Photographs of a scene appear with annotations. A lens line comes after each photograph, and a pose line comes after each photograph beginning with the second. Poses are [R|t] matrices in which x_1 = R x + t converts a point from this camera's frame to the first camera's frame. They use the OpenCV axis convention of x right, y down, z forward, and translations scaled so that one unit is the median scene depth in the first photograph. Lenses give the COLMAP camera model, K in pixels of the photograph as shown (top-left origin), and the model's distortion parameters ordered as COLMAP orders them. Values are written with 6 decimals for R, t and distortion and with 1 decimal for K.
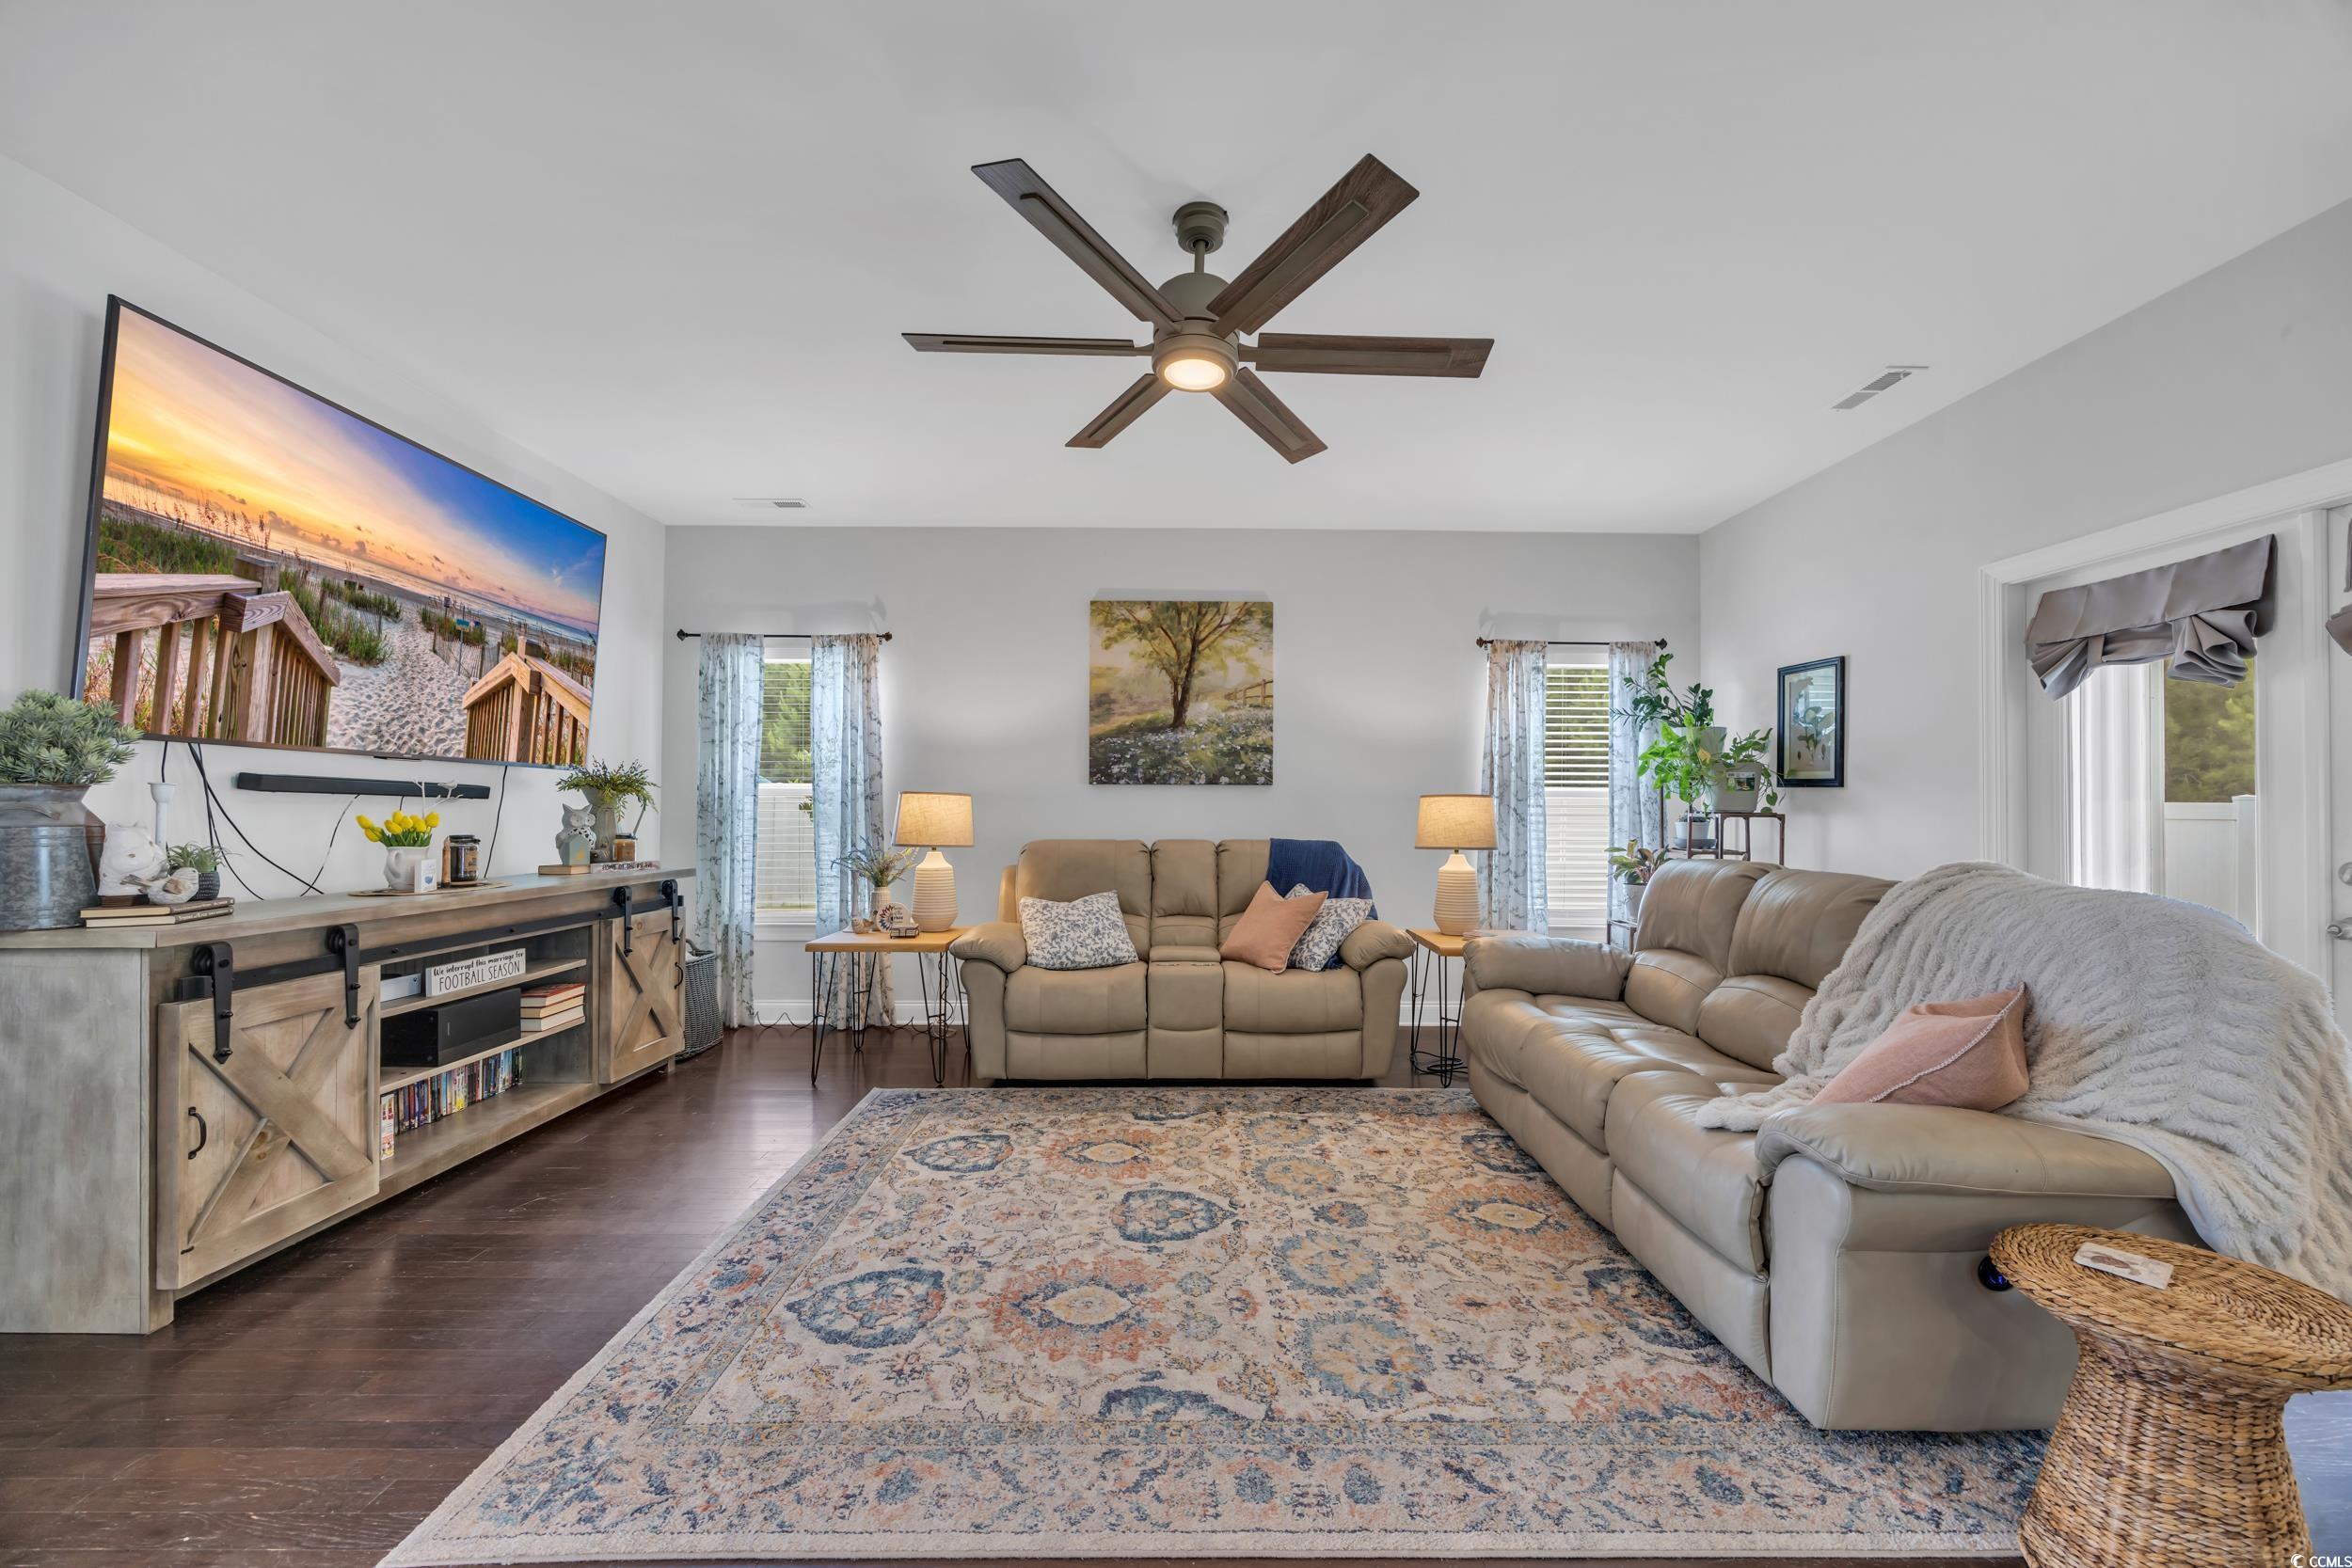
lens RADIAL K [[891.4, 0, 1192.7], [0, 891.4, 809.1], [0, 0, 1]] dist [0.000539, -0.007616]
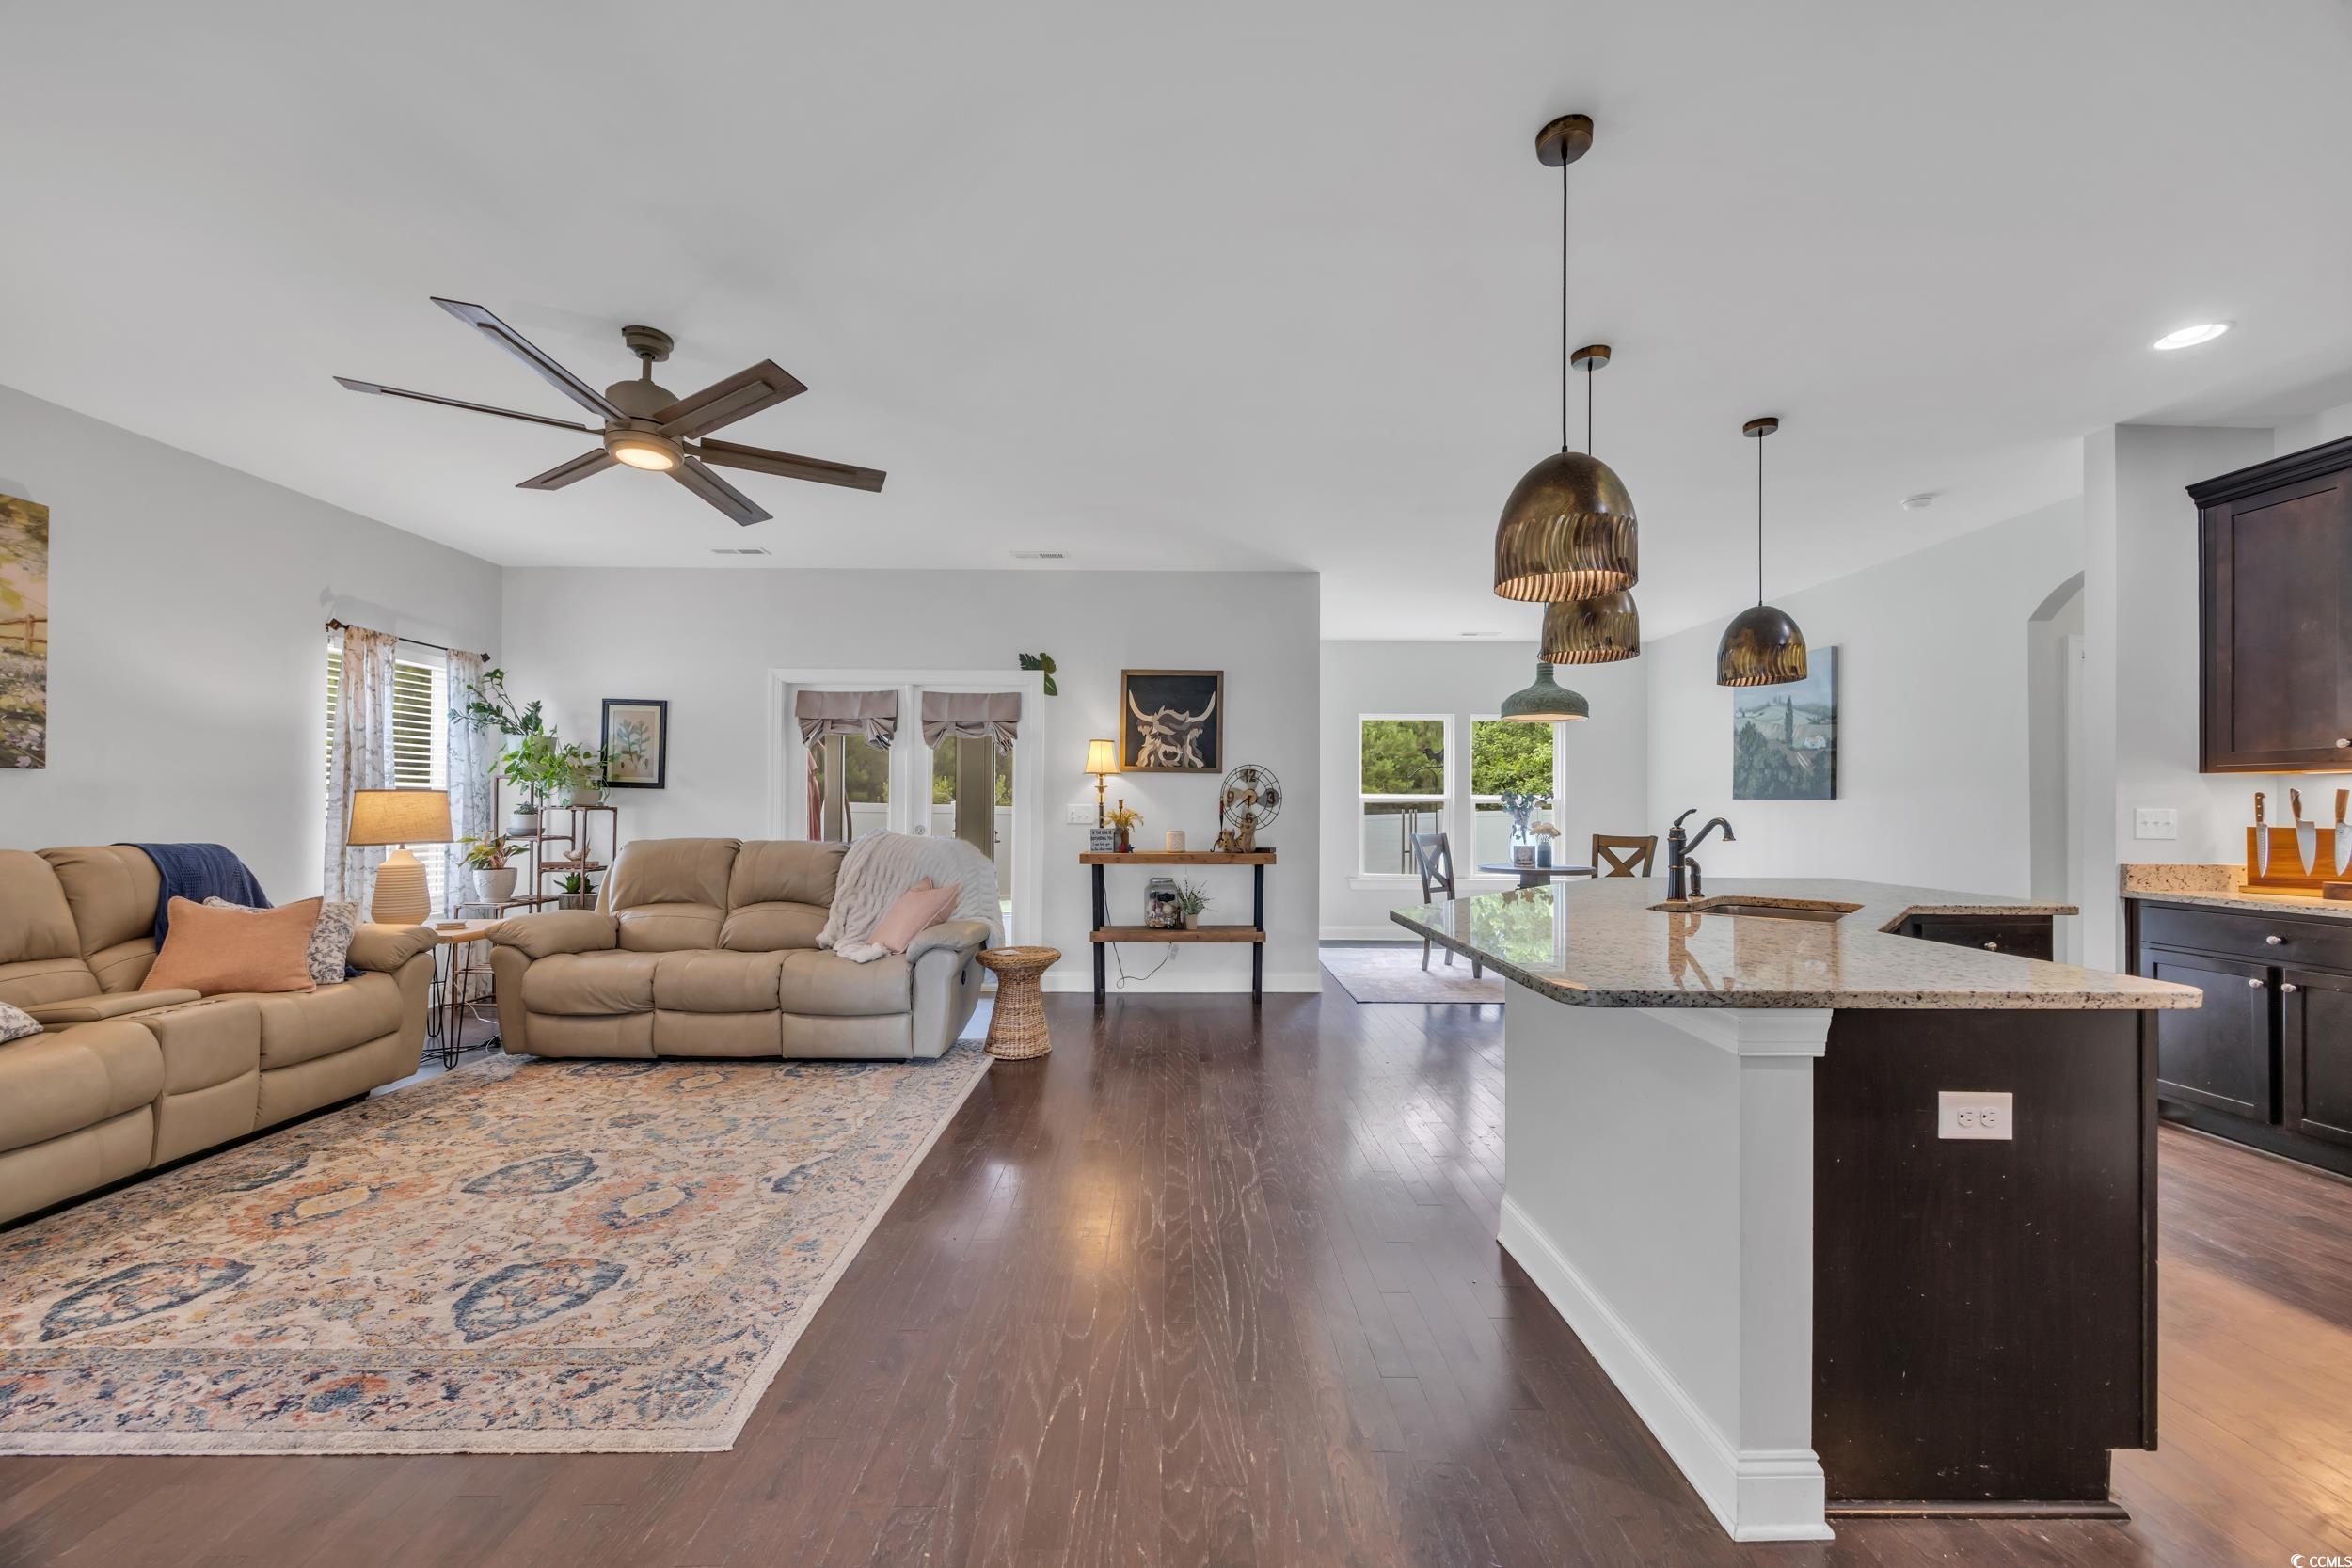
lens RADIAL K [[930.1, 0, 1143.5], [0, 930.1, 802.2], [0, 0, 1]] dist [-0.000933, 0.000206]
pose [[0.034535, -0.001026, 0.999403, -1.081644], [-0.006235, 0.999980, 0.001242, -0.012369], [-0.999384, -0.006274, 0.034527, 0.200815]]
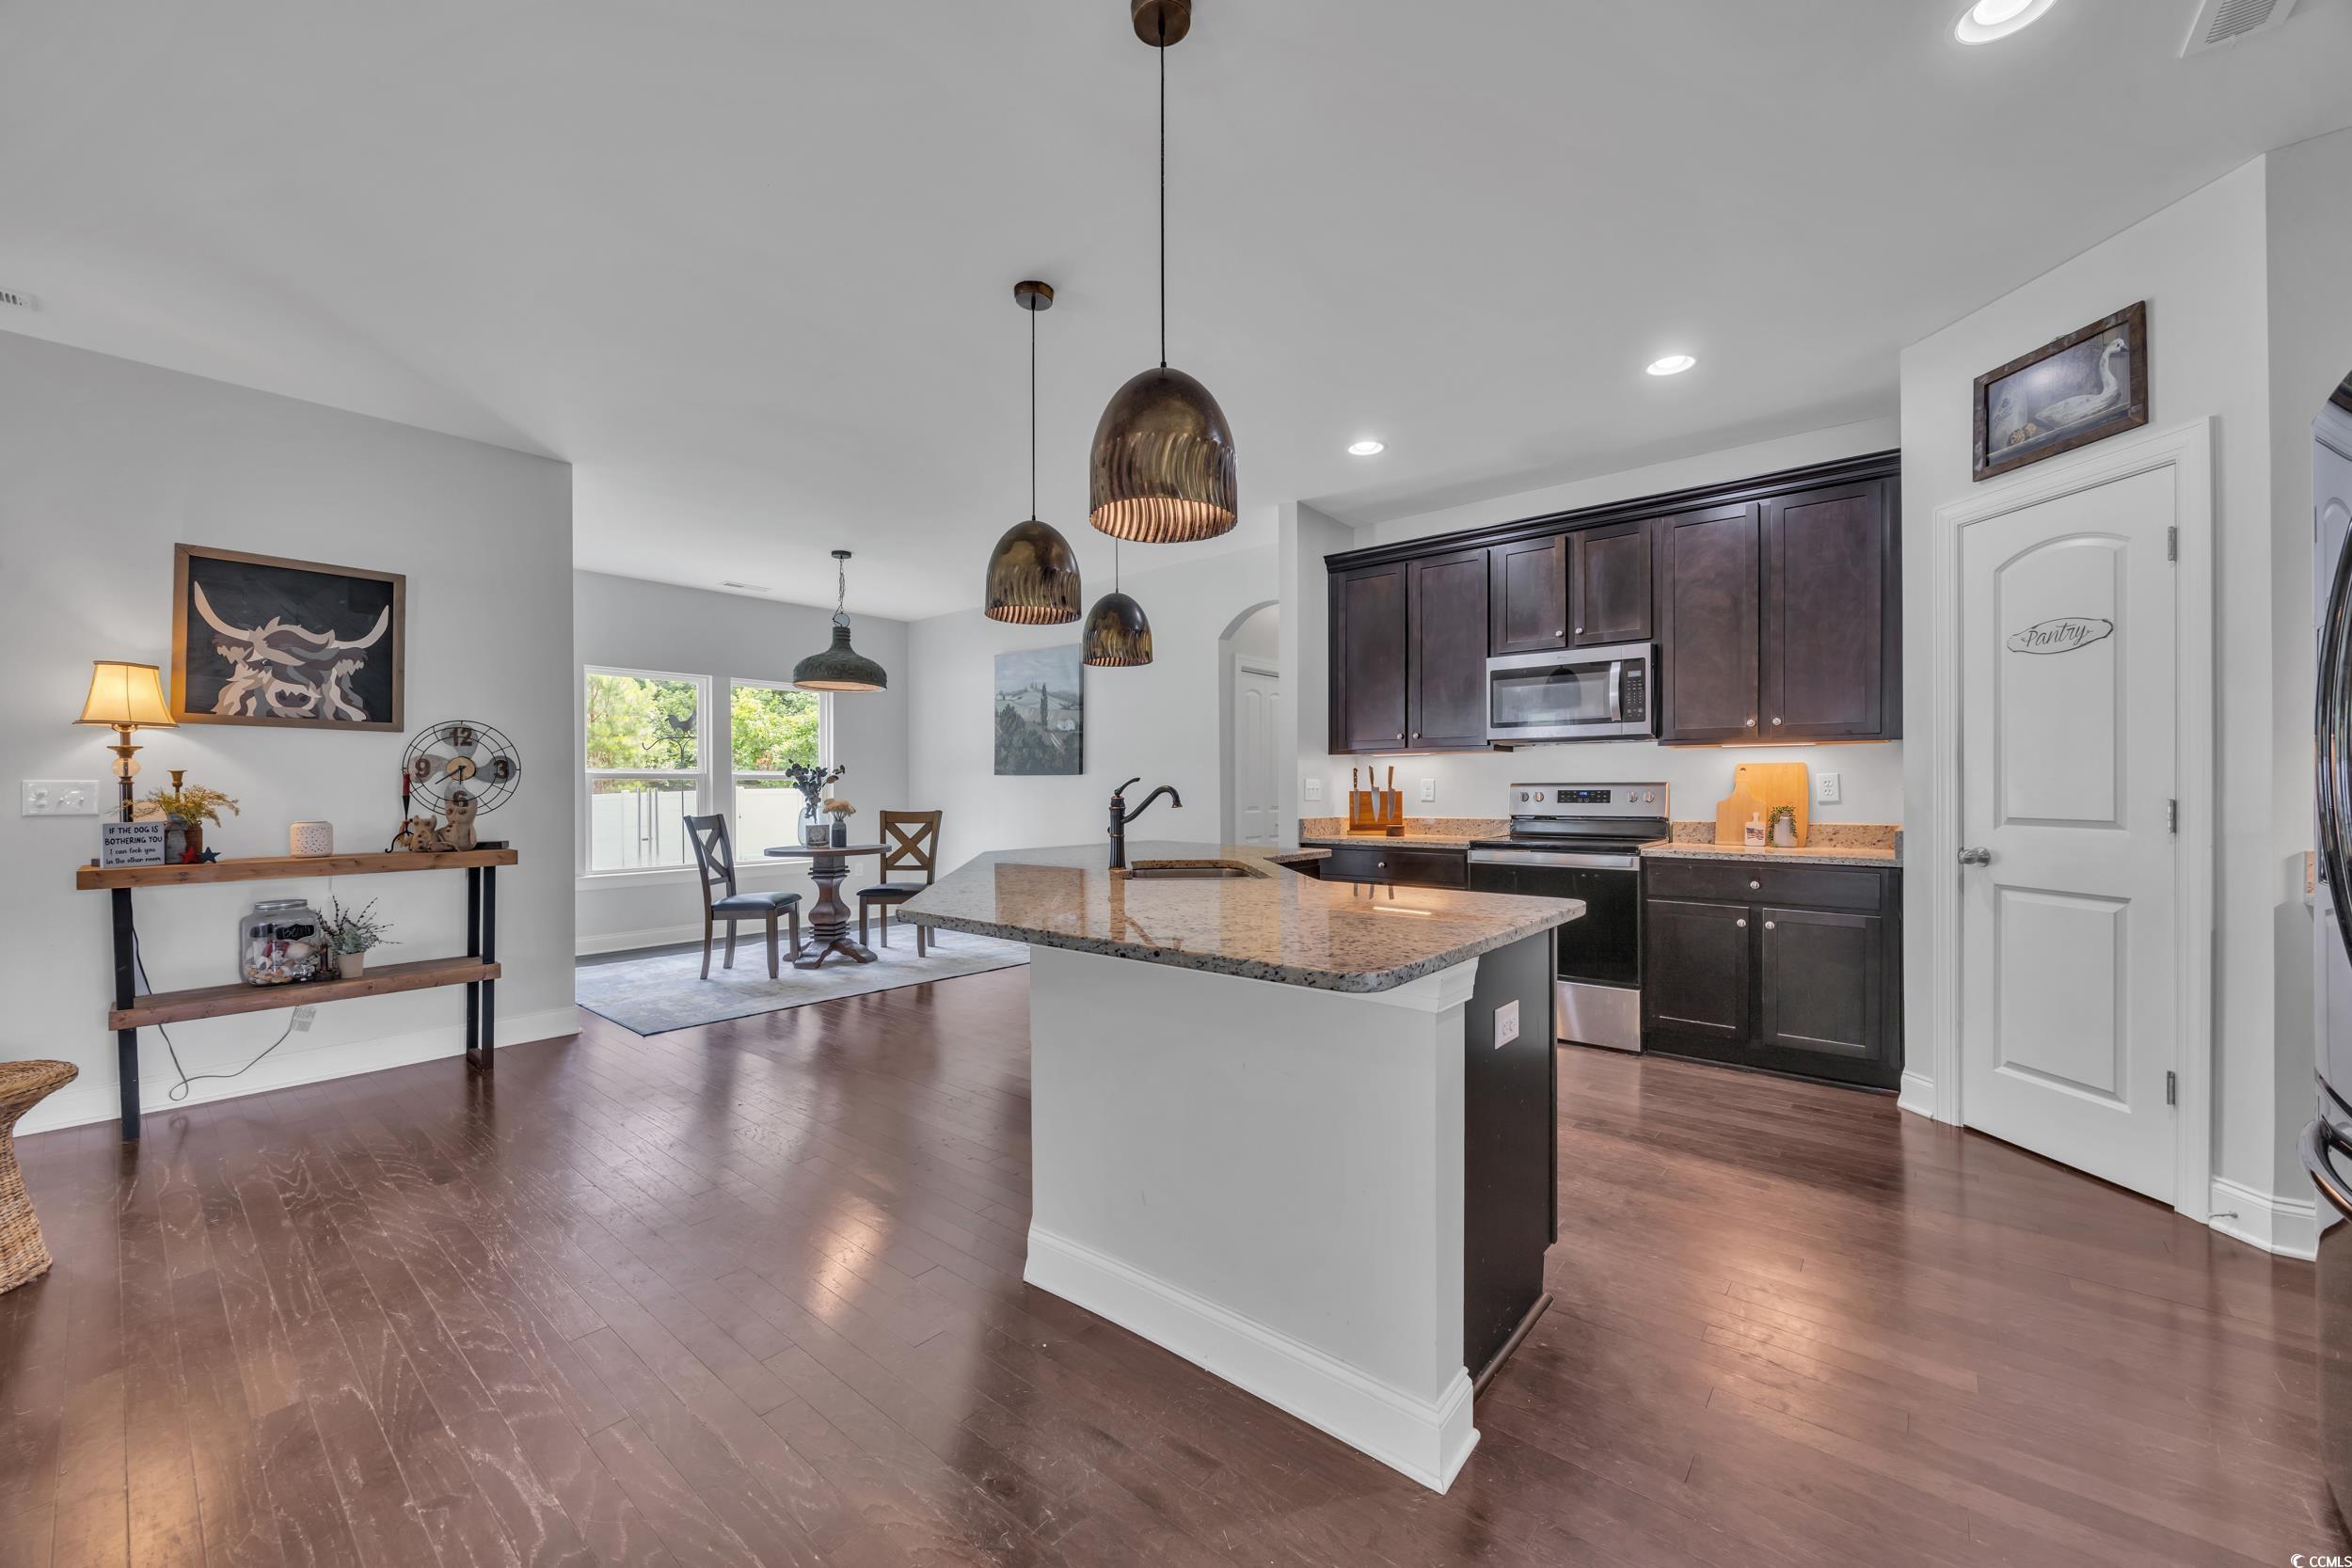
lens RADIAL K [[932.1, 0, 1210.9], [0, 932.1, 787.5], [0, 0, 1]] dist [-0.001120, -0.000163]
pose [[-0.762426, -0.003475, 0.647066, -0.780019], [-0.001620, 0.999993, 0.003461, -0.000167], [-0.647073, 0.001590, -0.762426, 0.375325]]
